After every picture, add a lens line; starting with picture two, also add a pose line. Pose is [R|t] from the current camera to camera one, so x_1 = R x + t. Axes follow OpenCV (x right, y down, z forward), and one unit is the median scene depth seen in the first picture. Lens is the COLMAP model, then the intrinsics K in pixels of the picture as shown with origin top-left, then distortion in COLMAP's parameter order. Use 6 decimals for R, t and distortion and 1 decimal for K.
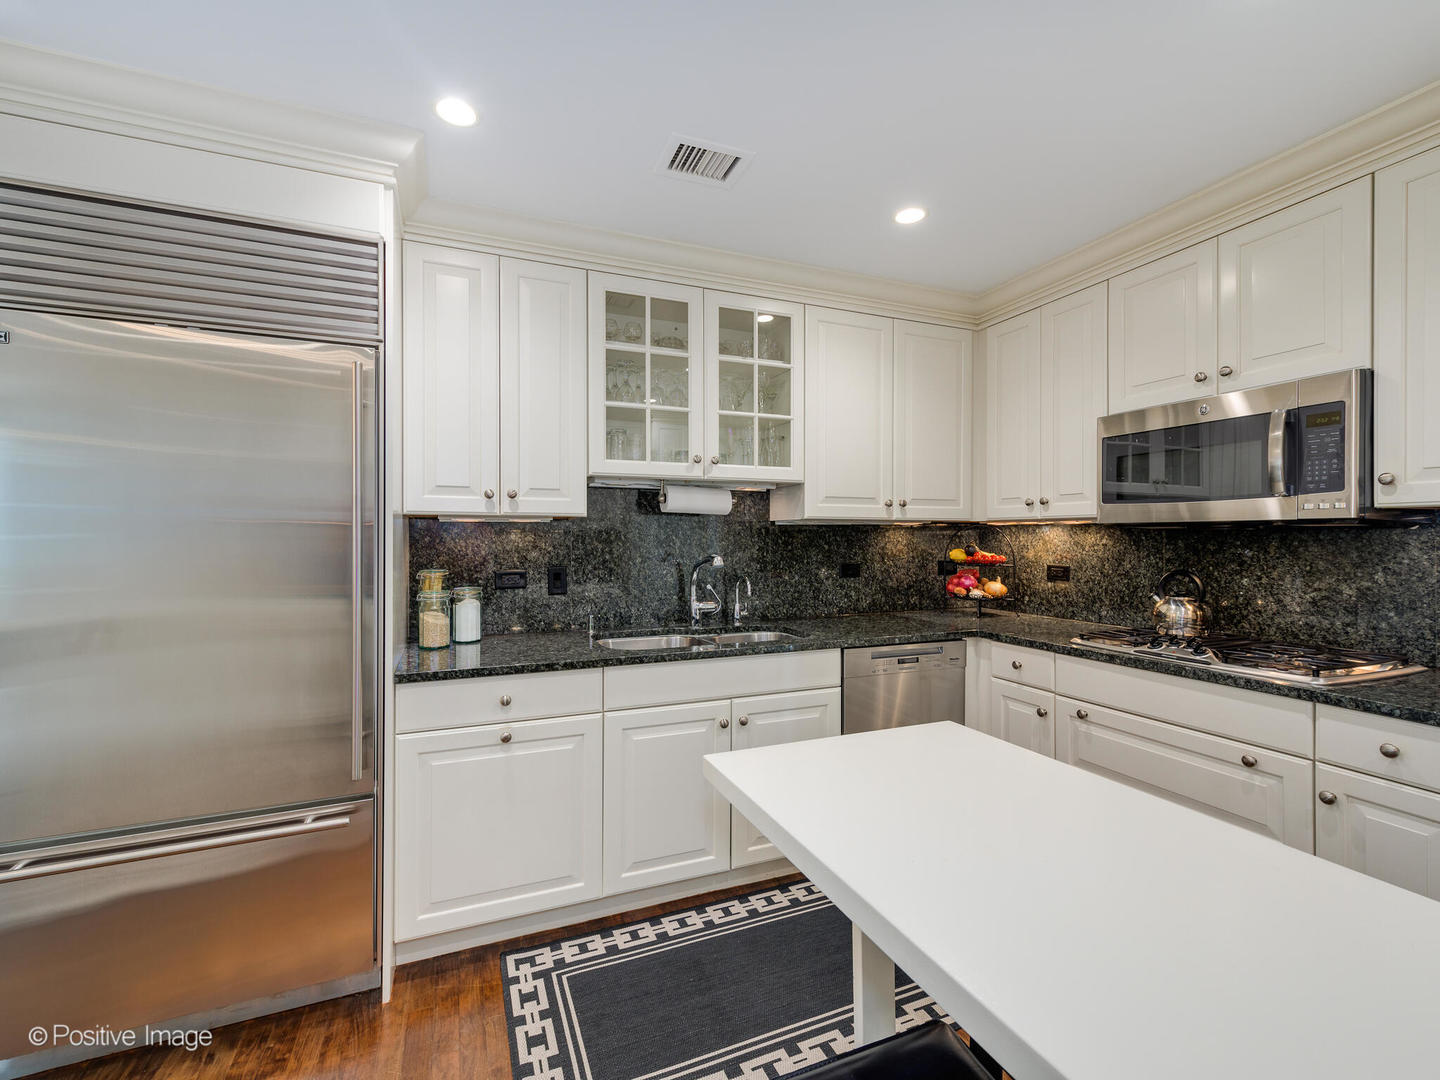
lens RADIAL K [[638.4, 0, 723.3], [0, 638.4, 537.0], [0, 0, 1]] dist [0.014332, -0.000457]
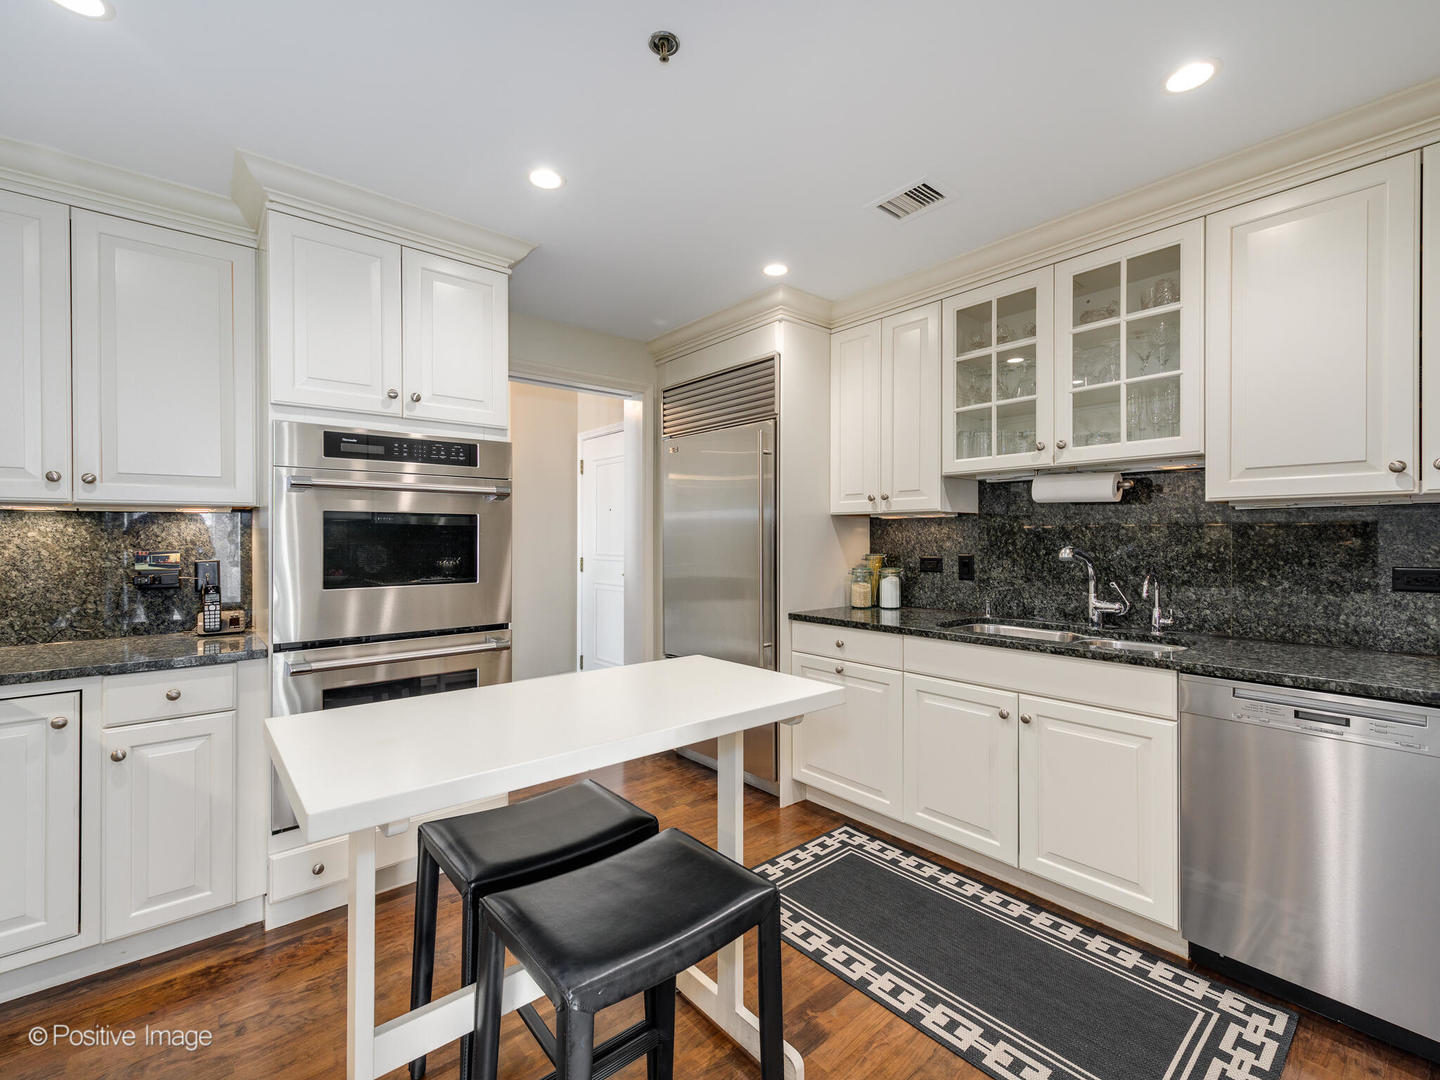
lens RADIAL K [[638.4, 0, 729.5], [0, 638.4, 535.1], [0, 0, 1]] dist [0.014332, -0.000457]
pose [[0.315367, -0.003026, -0.948965, 0.721893], [0.001621, 0.999995, -0.002650, 0.013102], [0.948968, -0.000702, 0.315371, 0.248136]]
